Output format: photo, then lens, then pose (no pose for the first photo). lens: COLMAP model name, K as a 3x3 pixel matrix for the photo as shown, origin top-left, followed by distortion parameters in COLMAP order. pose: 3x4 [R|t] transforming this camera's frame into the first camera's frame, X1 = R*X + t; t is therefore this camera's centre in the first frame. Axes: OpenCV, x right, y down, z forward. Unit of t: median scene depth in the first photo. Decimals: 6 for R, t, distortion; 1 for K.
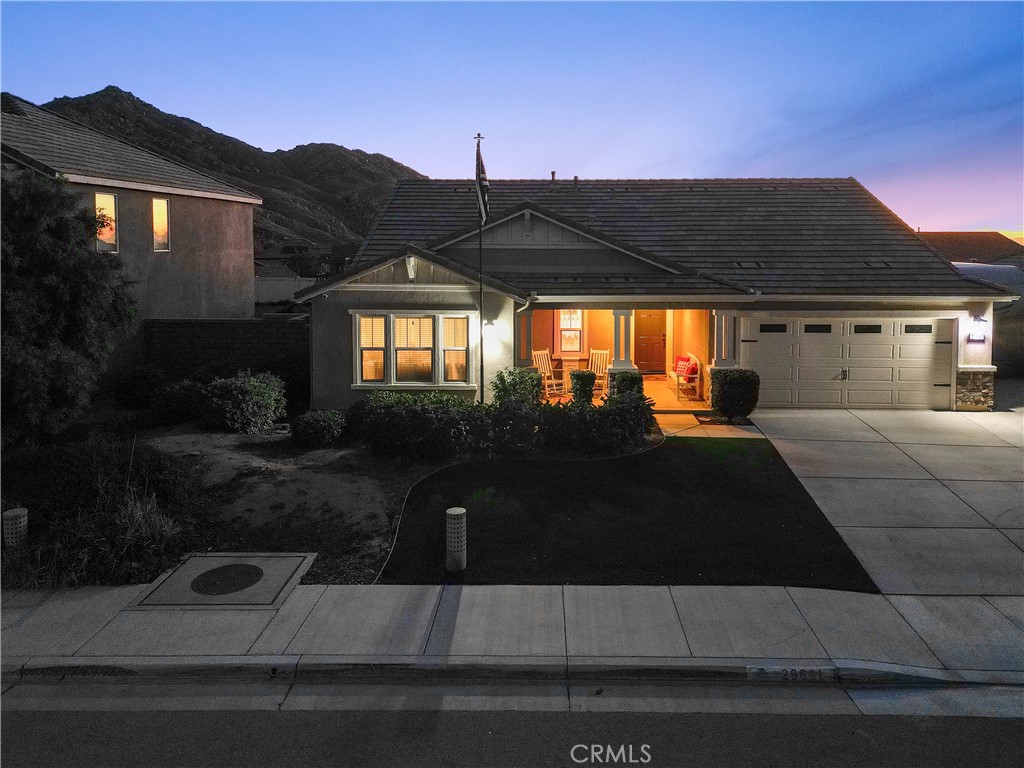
lens RADIAL K [[748.7, 0, 538.9], [0, 748.7, 276.6], [0, 0, 1]] dist [0.017076, 0.000219]
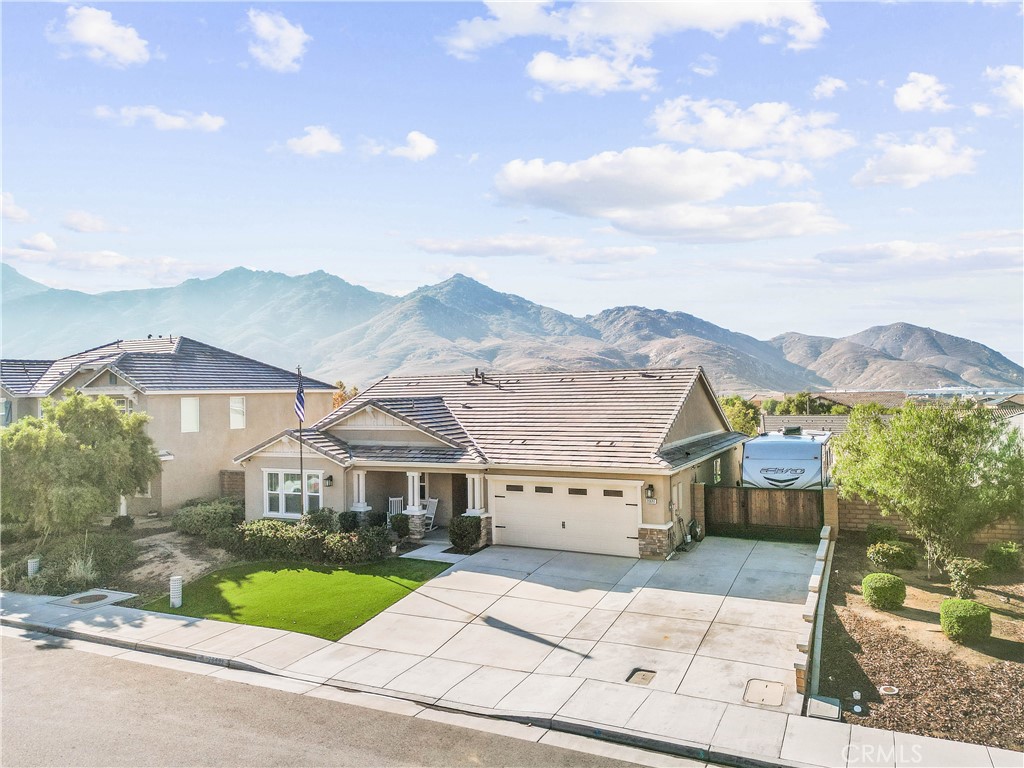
lens RADIAL K [[727.9, 0, 511.8], [0, 727.9, 365.6], [0, 0, 1]] dist [0.062363, -0.061810]
pose [[0.905285, -0.034650, -0.423389, 1.388761], [-0.003780, 0.995971, -0.089593, -0.055168], [0.424788, 0.082708, 0.901507, -0.355453]]
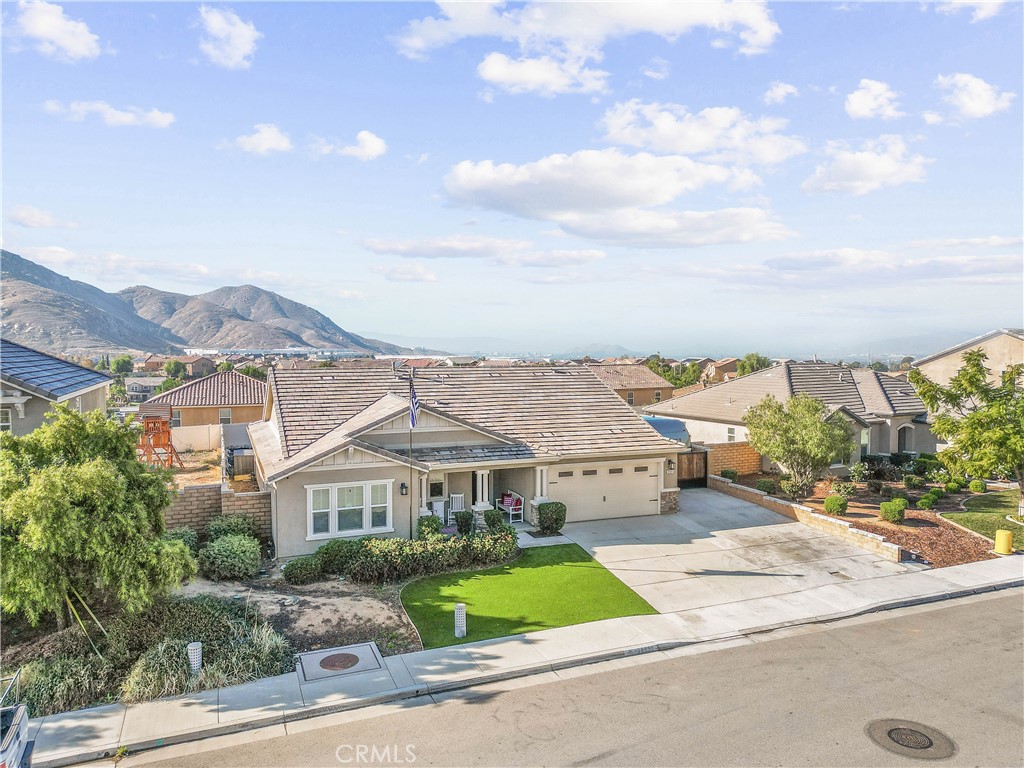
lens RADIAL K [[727.9, 0, 511.8], [0, 727.9, 365.6], [0, 0, 1]] dist [0.062363, -0.061810]
pose [[0.923702, -0.014456, 0.382840, -0.627927], [0.025006, 0.999432, -0.022594, -0.211176], [-0.382296, 0.030443, 0.923538, -0.672672]]
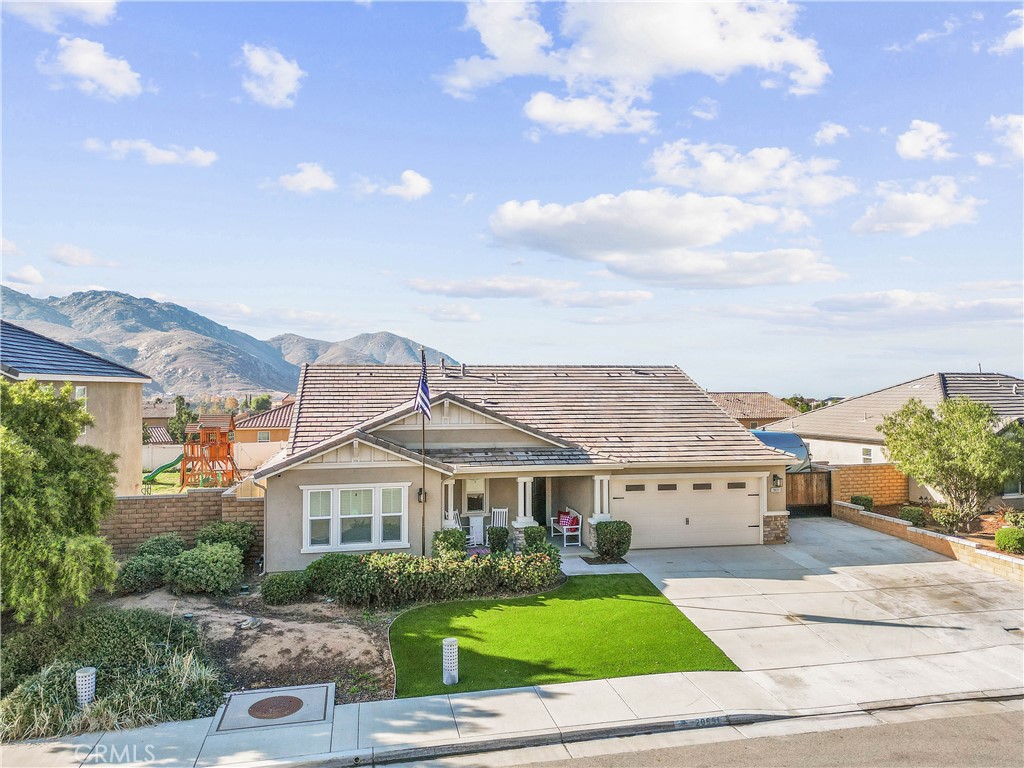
lens RADIAL K [[733.6, 0, 512.0], [0, 733.6, 384.0], [0, 0, 1]] dist [0.060099, -0.050770]
pose [[0.975586, -0.002799, 0.219598, -0.273261], [0.016761, 0.997951, -0.061743, -0.055249], [-0.218975, 0.063917, 0.973635, -0.320746]]
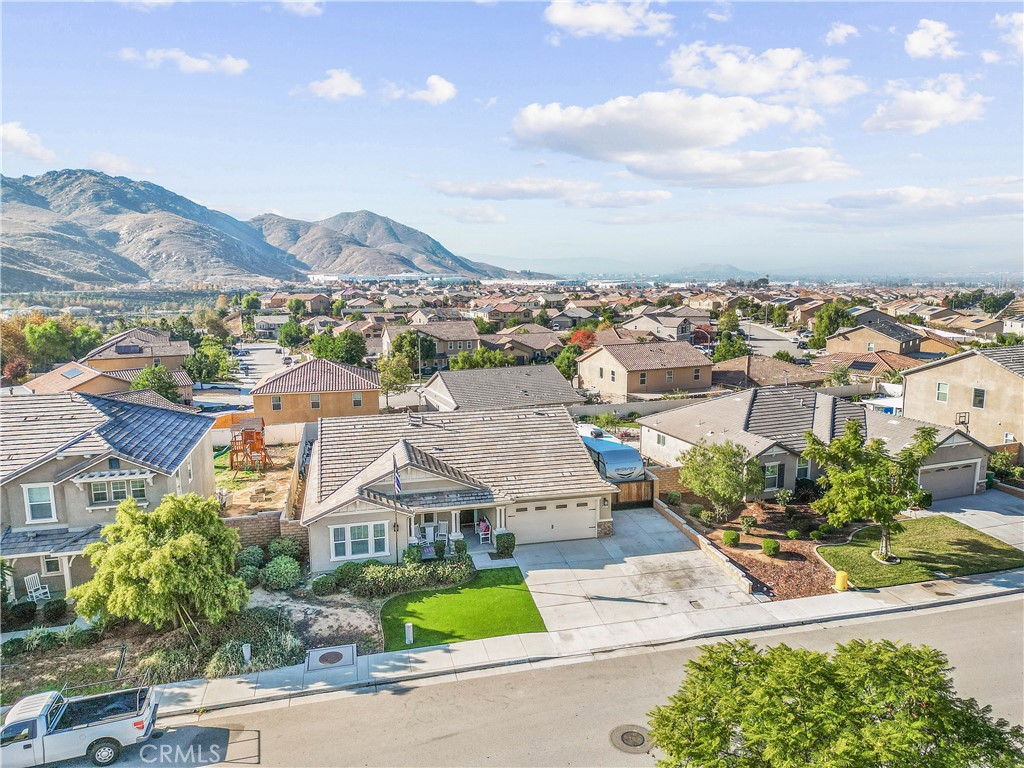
lens RADIAL K [[713.9, 0, 510.2], [0, 713.9, 358.9], [0, 0, 1]] dist [0.062928, -0.061331]
pose [[0.969894, -0.042877, 0.239722, -0.330940], [0.026088, 0.997007, 0.072777, -0.840910], [-0.242125, -0.064332, 0.968110, -1.610791]]
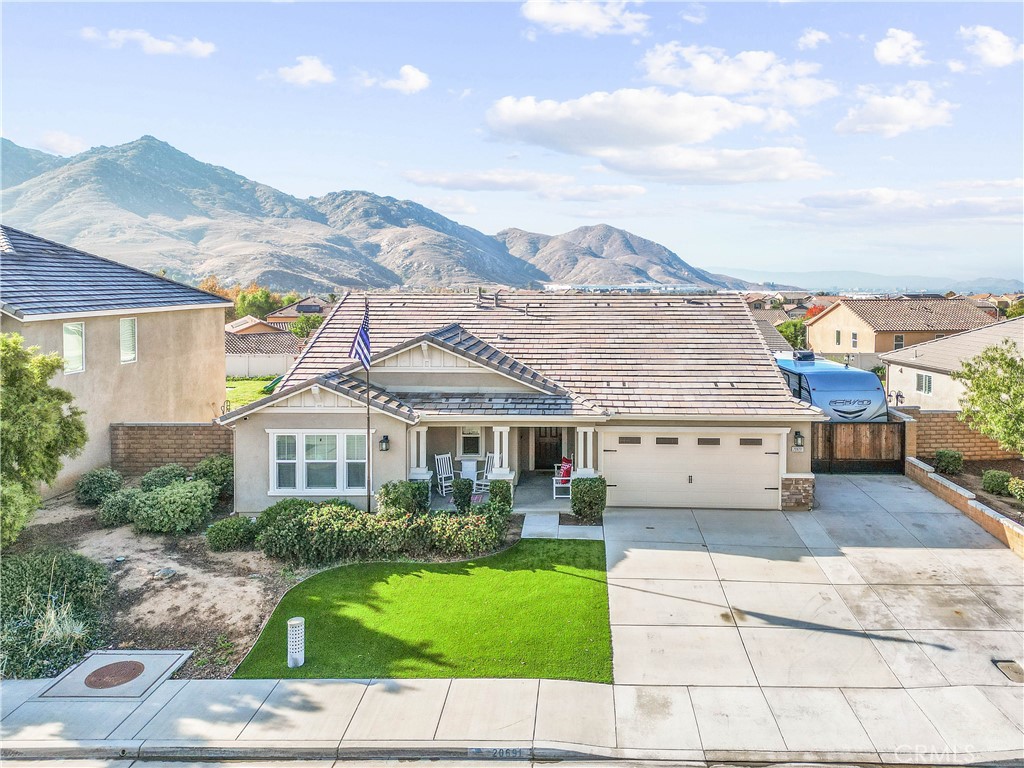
lens RADIAL K [[738.2, 0, 558.8], [0, 738.2, 299.4], [0, 0, 1]] dist [0.040339, -0.018956]
pose [[0.999952, -0.001698, -0.009682, 0.333613], [0.001402, 0.999533, -0.030510, -0.185738], [0.009730, 0.030495, 0.999488, -0.278742]]
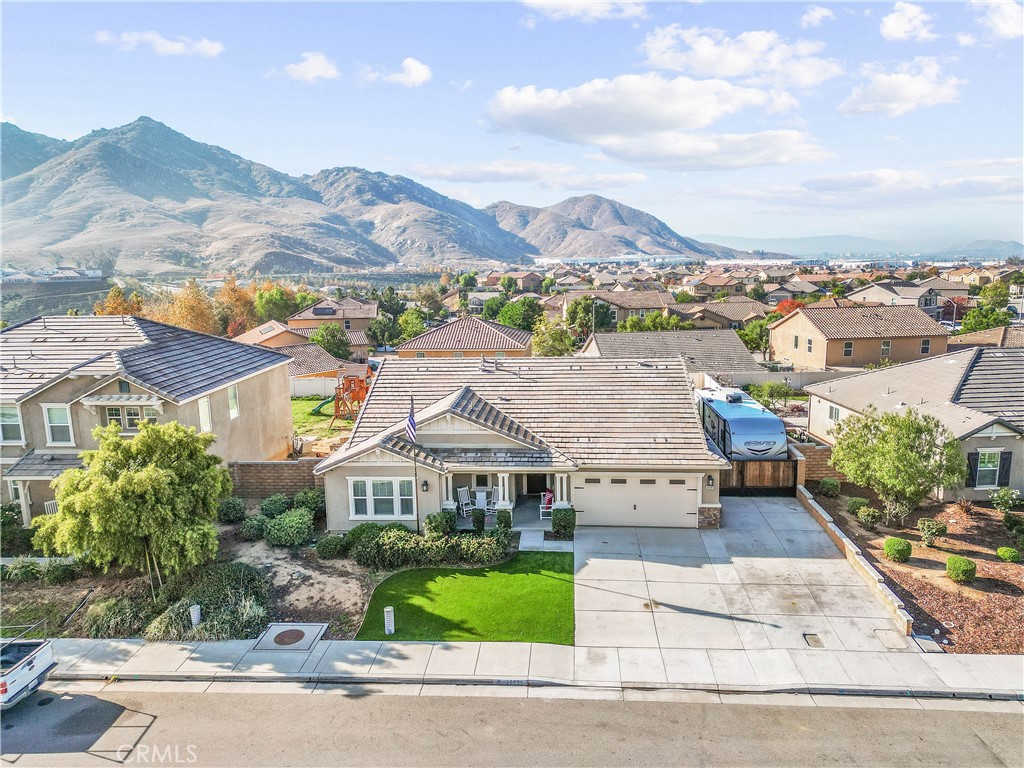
lens RADIAL K [[713.9, 0, 510.2], [0, 713.9, 358.9], [0, 0, 1]] dist [0.062928, -0.061331]
pose [[0.997791, -0.014182, -0.064897, 0.370351], [0.019955, 0.995815, 0.089185, -0.561951], [0.063360, -0.090283, 0.993899, -0.956911]]
